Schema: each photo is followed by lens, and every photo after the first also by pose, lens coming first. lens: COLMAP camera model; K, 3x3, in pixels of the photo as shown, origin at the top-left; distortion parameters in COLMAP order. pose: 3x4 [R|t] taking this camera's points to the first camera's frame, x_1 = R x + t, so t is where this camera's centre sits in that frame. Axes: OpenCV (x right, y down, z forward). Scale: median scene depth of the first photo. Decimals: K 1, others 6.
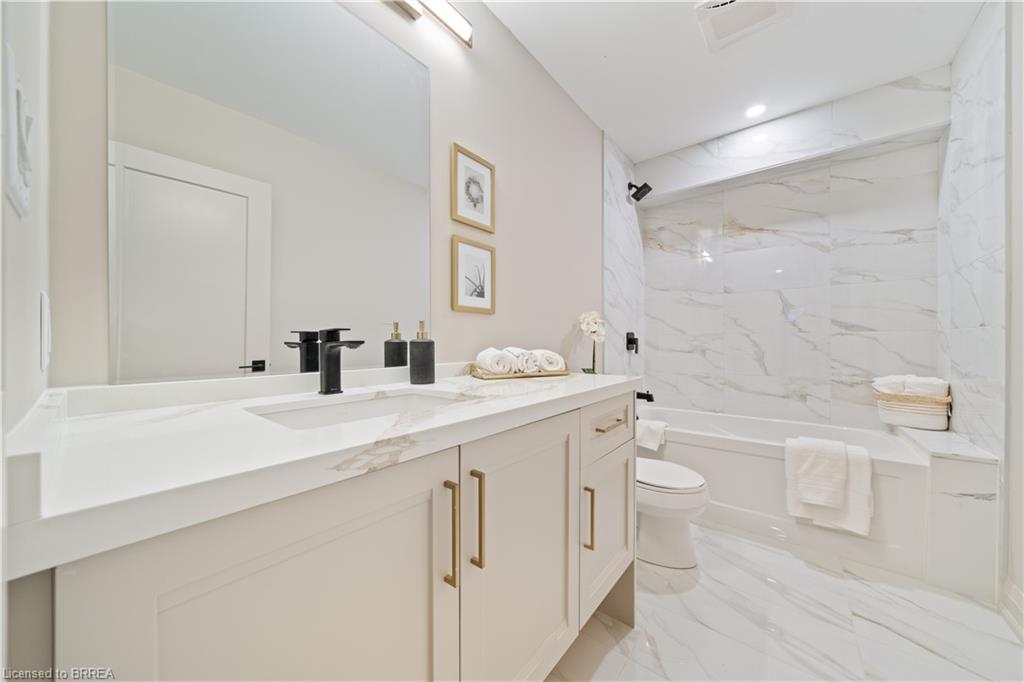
lens RADIAL K [[348.9, 0, 512.0], [0, 348.9, 341.0], [0, 0, 1]] dist [-0.000905, -0.000052]
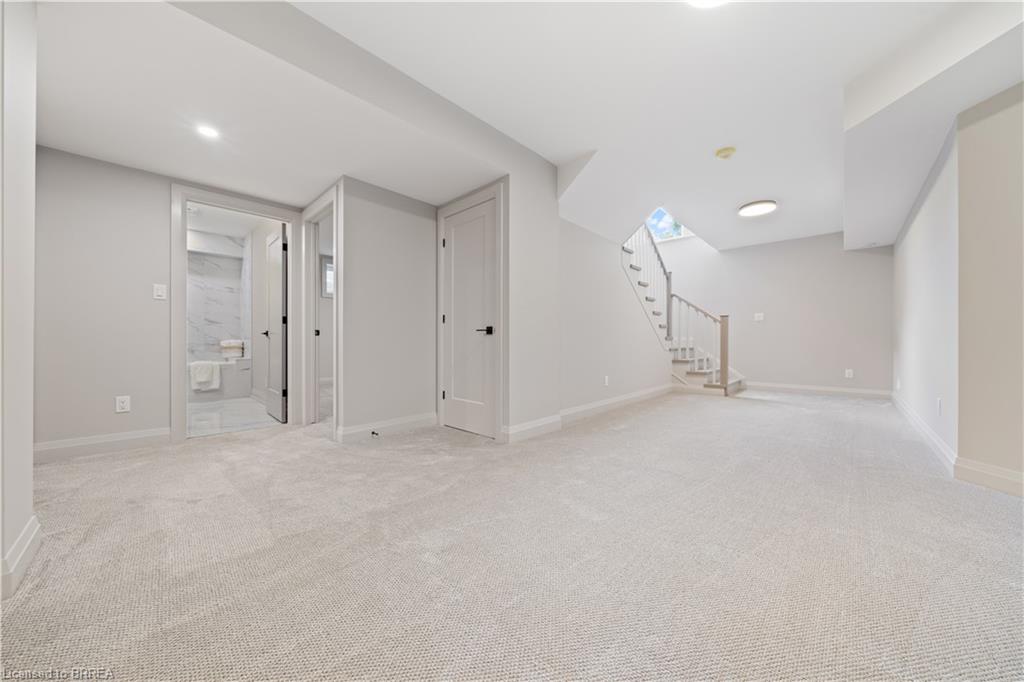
lens RADIAL K [[348.9, 0, 512.0], [0, 348.9, 341.0], [0, 0, 1]] dist [-0.000905, -0.000052]
pose [[0.074204, 0.002858, 0.997239, -1.535578], [0.006963, 0.999970, -0.003384, 0.136071], [-0.997219, 0.007195, 0.074182, -1.497777]]
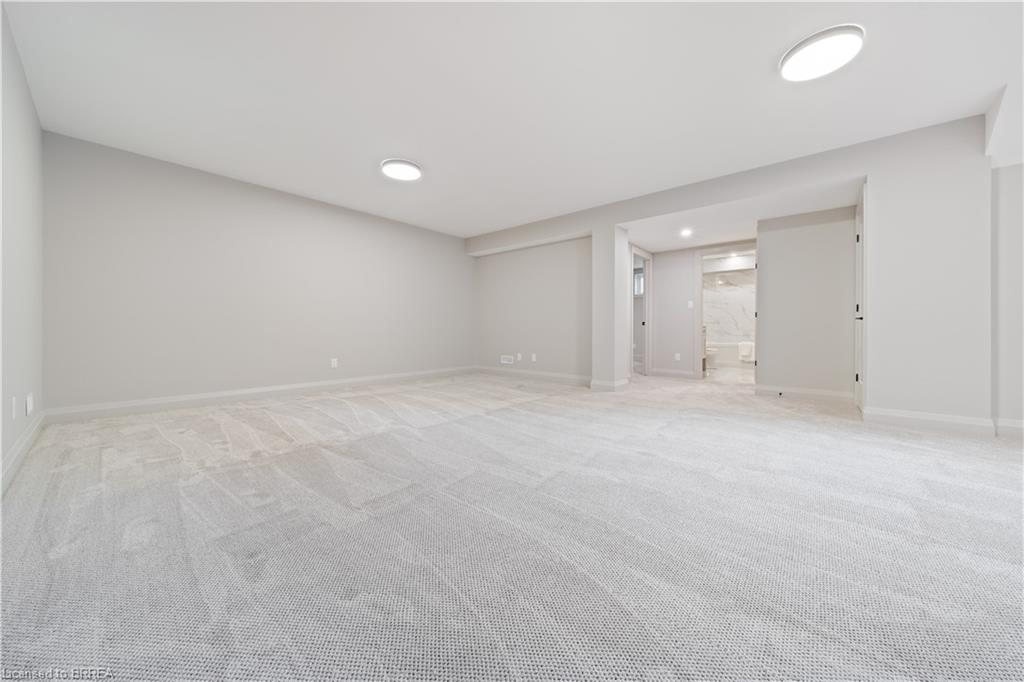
lens RADIAL K [[364.7, 0, 508.4], [0, 364.7, 330.1], [0, 0, 1]] dist [-0.000069, 0.000001]
pose [[0.999777, 0.001627, -0.021067, -1.684191], [-0.001732, 0.999986, -0.004968, 0.153210], [0.021059, 0.005004, 0.999766, -3.073055]]
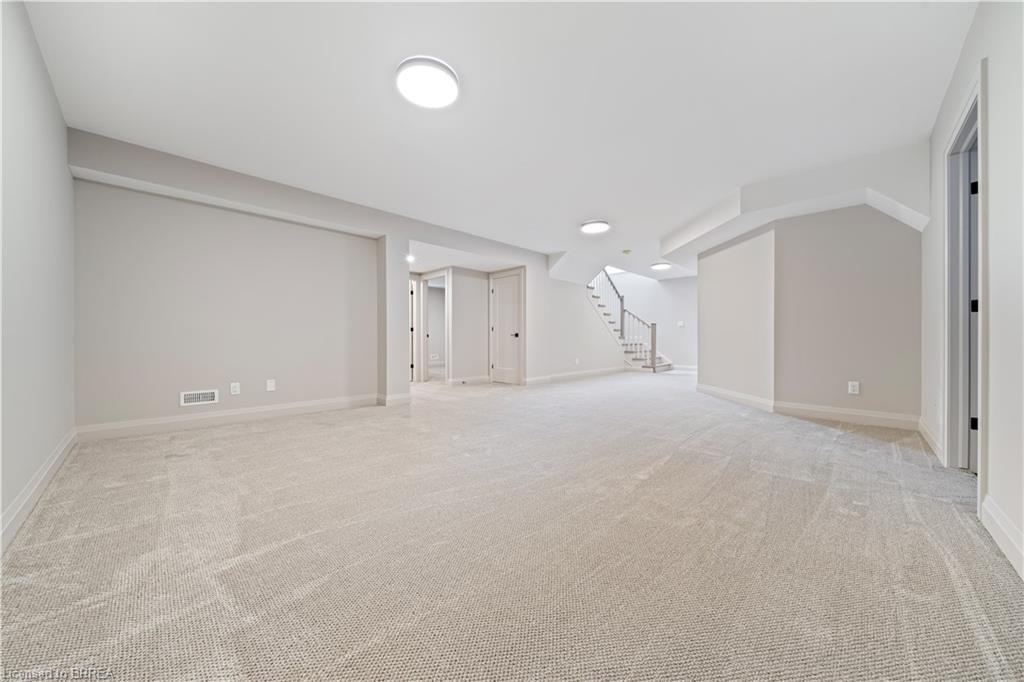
lens RADIAL K [[348.9, 0, 512.0], [0, 348.9, 341.0], [0, 0, 1]] dist [-0.000905, -0.000052]
pose [[0.084392, -0.005291, 0.996419, -3.332818], [0.008736, 0.999951, 0.004569, 0.125486], [-0.996394, 0.008319, 0.084434, -1.520919]]
